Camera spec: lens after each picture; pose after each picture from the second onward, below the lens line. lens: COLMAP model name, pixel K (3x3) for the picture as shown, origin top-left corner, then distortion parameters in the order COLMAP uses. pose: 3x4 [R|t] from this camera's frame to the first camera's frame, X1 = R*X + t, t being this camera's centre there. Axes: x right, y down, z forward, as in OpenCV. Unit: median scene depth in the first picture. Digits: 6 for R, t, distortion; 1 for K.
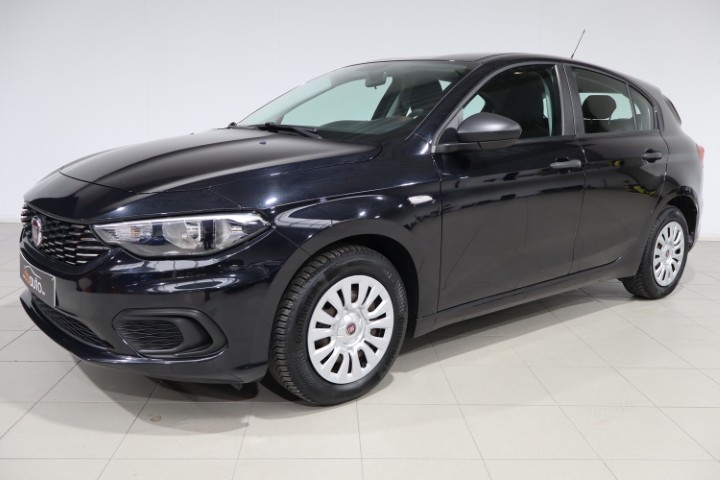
lens RADIAL K [[643.0, 0, 363.3], [0, 643.0, 240.0], [0, 0, 1]] dist [-0.001516, 0.001740]
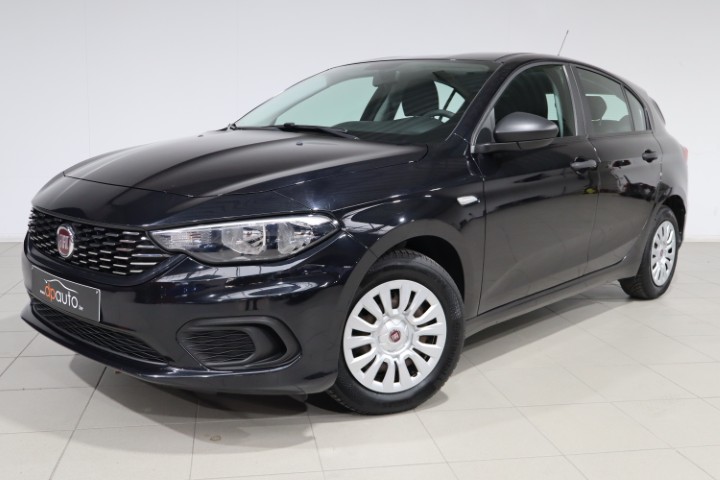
lens RADIAL K [[710.4, 0, 361.2], [0, 710.4, 240.9], [0, 0, 1]] dist [0.023834, 0.000000]
pose [[0.989276, -0.024791, 0.143941, -0.221087], [0.028035, 0.999396, -0.020557, 0.016704], [-0.143344, 0.024372, 0.989373, -0.052361]]
